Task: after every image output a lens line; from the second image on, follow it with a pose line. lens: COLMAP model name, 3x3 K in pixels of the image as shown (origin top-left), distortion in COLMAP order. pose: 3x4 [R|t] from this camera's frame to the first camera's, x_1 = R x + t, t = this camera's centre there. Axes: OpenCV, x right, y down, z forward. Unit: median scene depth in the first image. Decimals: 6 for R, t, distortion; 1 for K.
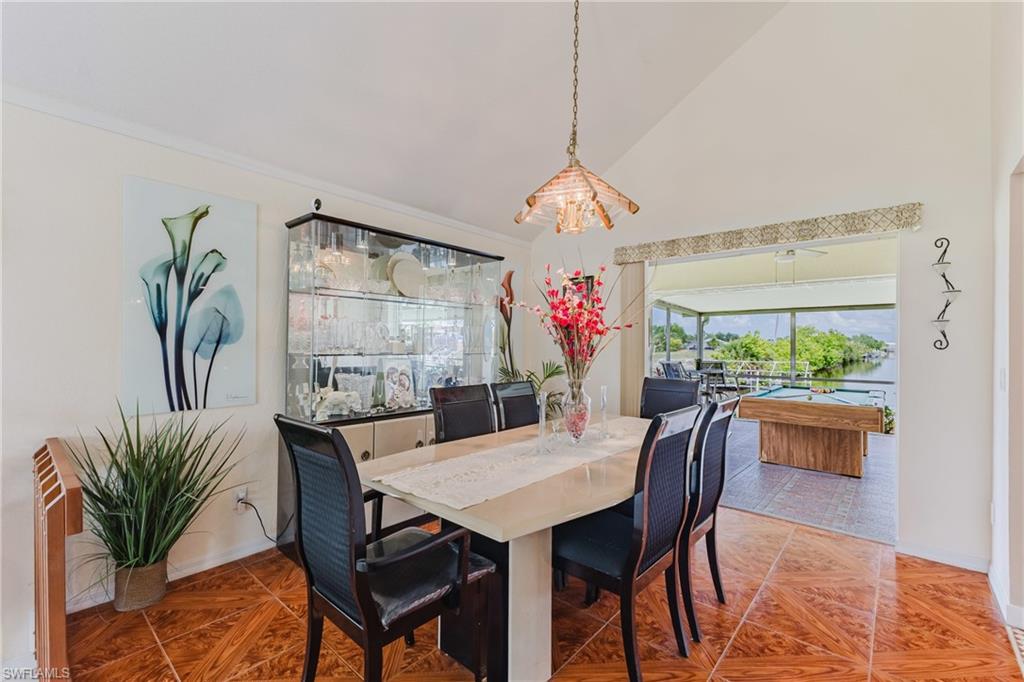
lens RADIAL K [[441.0, 0, 515.5], [0, 441.0, 341.1], [0, 0, 1]] dist [0.013013, -0.004966]
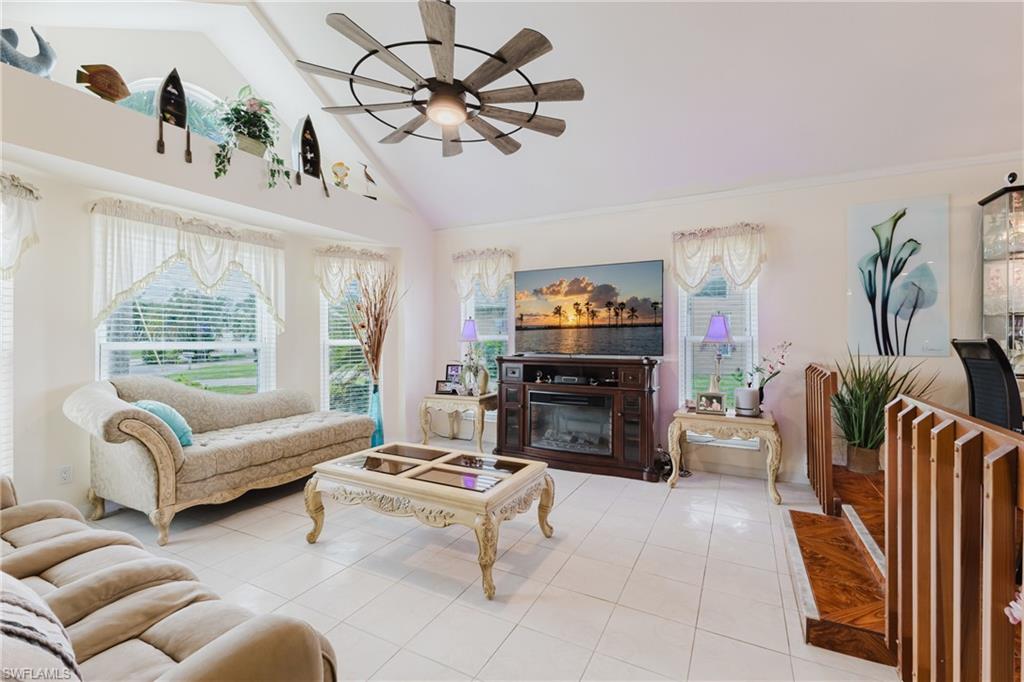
lens RADIAL K [[438.6, 0, 516.7], [0, 438.6, 338.5], [0, 0, 1]] dist [0.010005, -0.001739]
pose [[0.232932, -0.002754, -0.972489, 0.373212], [0.015426, 0.999881, 0.000863, 0.082724], [0.972371, -0.015203, 0.232946, -0.518602]]
